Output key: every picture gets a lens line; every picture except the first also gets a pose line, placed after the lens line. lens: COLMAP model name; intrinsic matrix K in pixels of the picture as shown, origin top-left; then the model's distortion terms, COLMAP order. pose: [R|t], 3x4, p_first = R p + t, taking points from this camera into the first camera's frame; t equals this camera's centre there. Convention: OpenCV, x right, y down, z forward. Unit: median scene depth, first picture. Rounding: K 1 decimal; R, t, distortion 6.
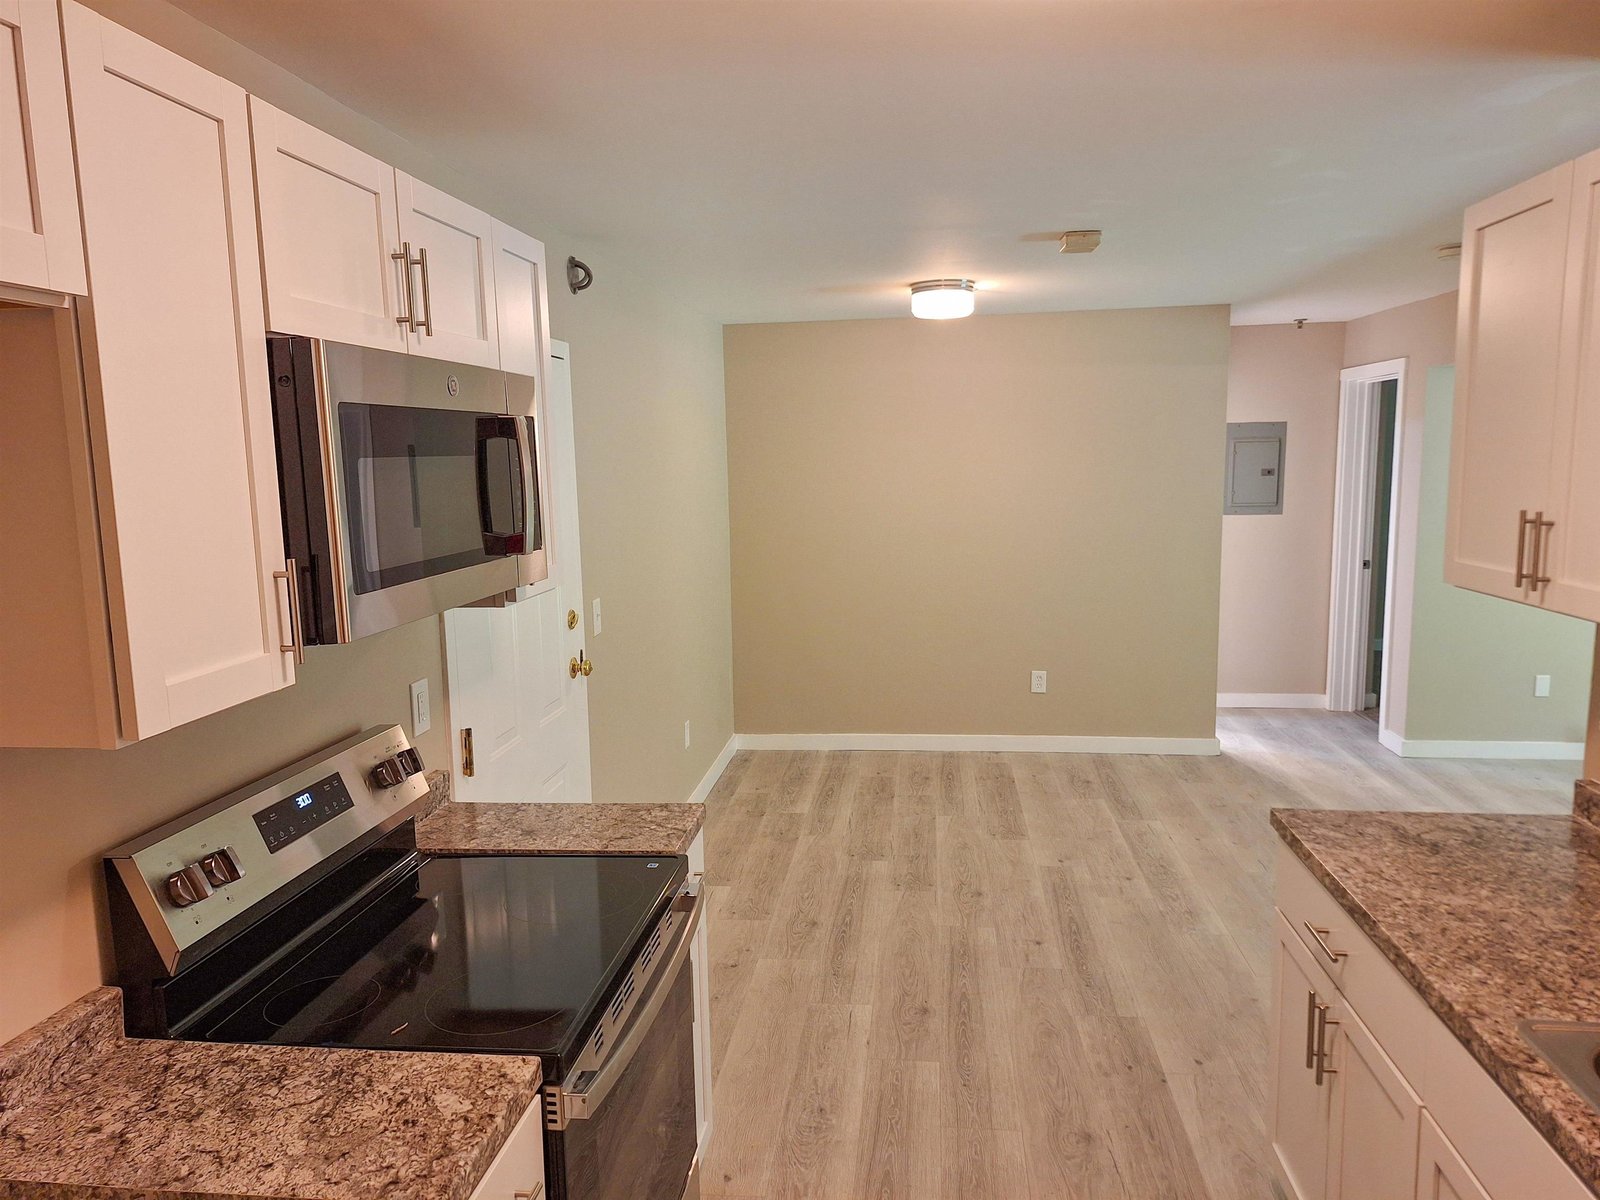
lens RADIAL K [[1113.8, 0, 808.3], [0, 1113.8, 569.9], [0, 0, 1]] dist [0.062465, -0.066631]
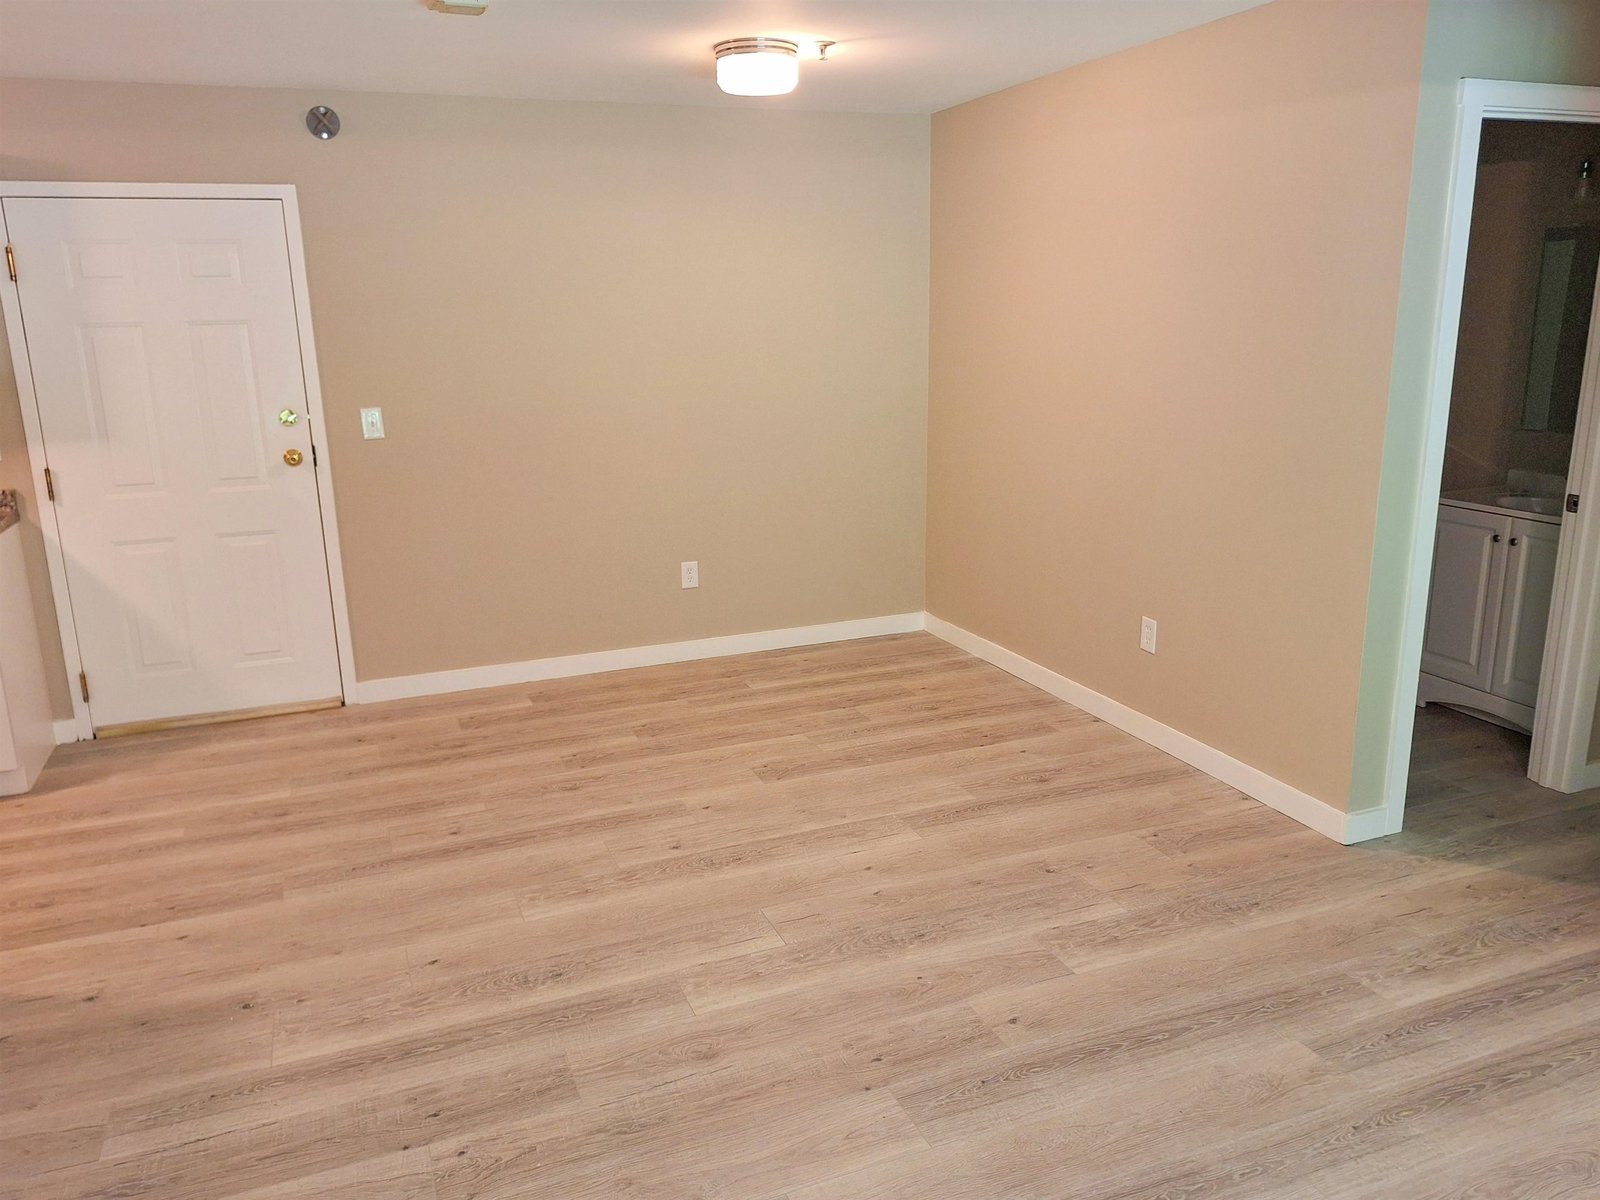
lens RADIAL K [[1188.0, 0, 802.7], [0, 1188.0, 596.2], [0, 0, 1]] dist [0.053016, -0.020591]
pose [[0.477642, 0.220435, -0.850451, 1.005874], [-0.084450, 0.975049, 0.205300, -0.068655], [0.874486, -0.026239, 0.484340, 0.702810]]
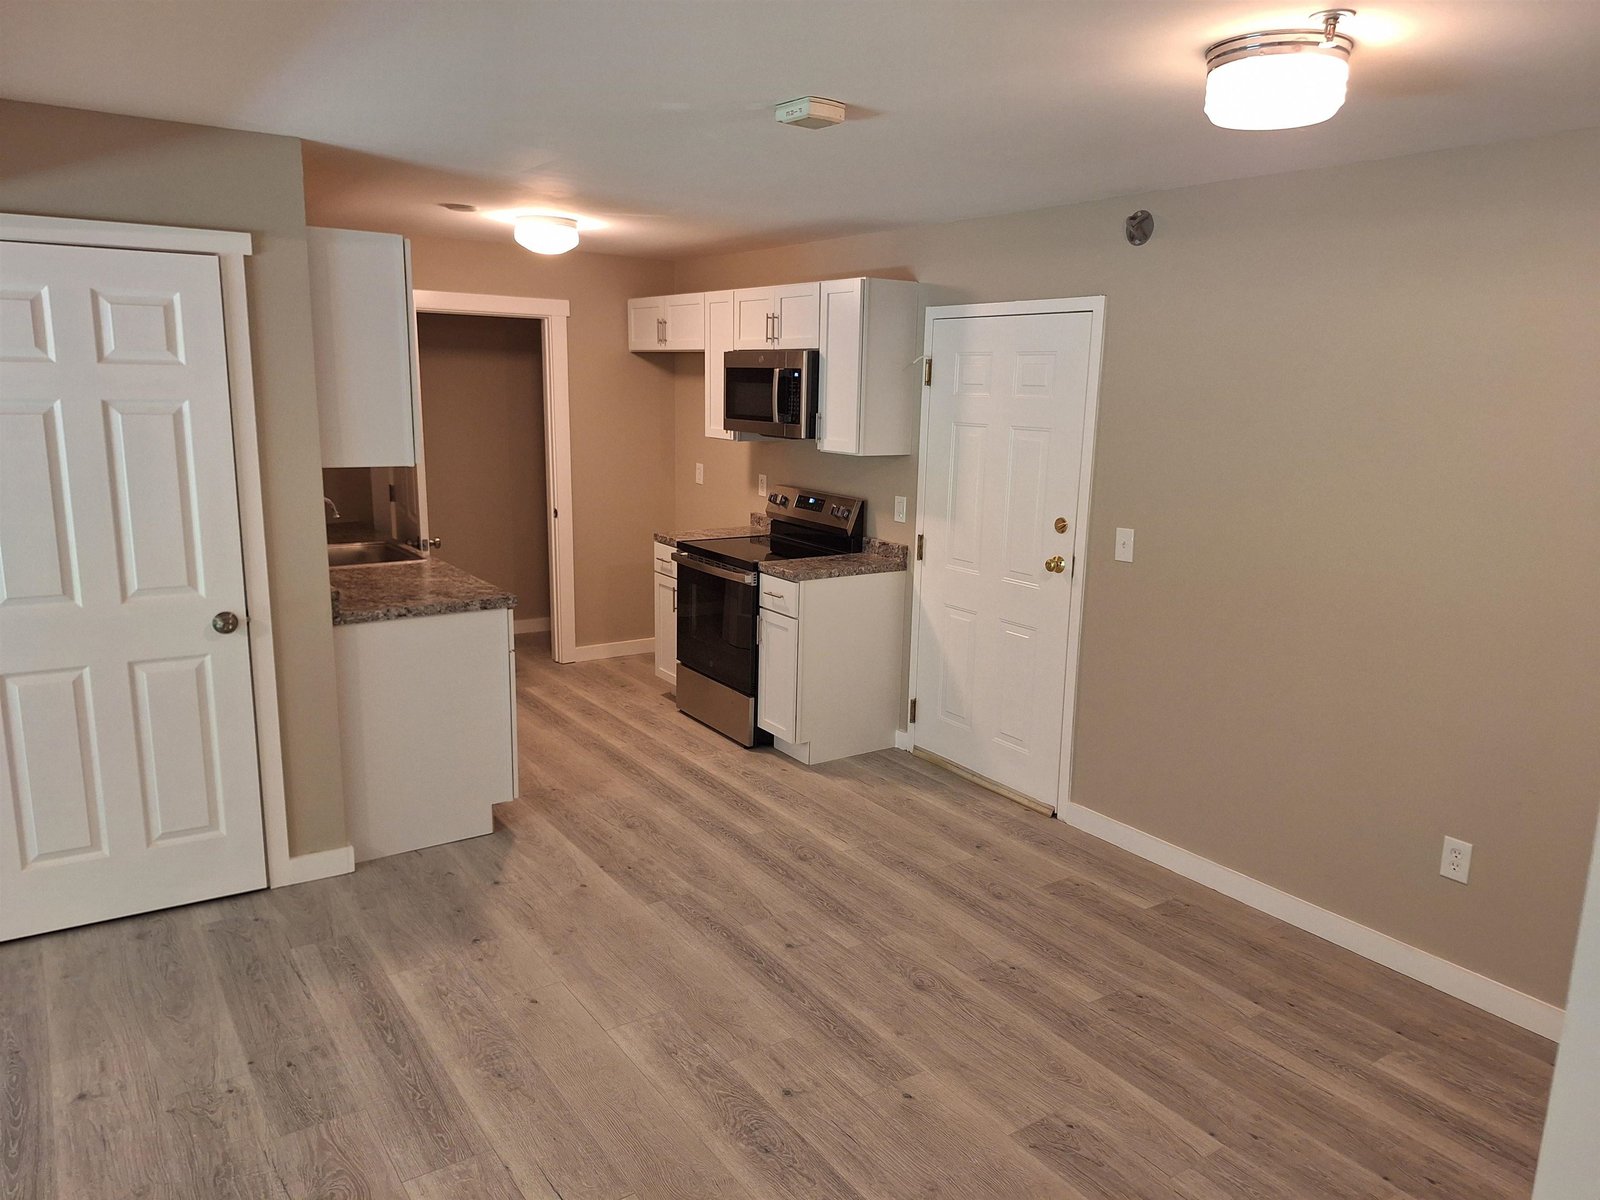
lens RADIAL K [[1113.8, 0, 829.1], [0, 1113.8, 608.8], [0, 0, 1]] dist [0.062465, -0.066631]
pose [[-0.745239, 0.139708, -0.651997, 0.654541], [-0.079238, 0.952320, 0.294631, -0.172409], [0.662073, 0.271233, -0.698636, 1.414229]]
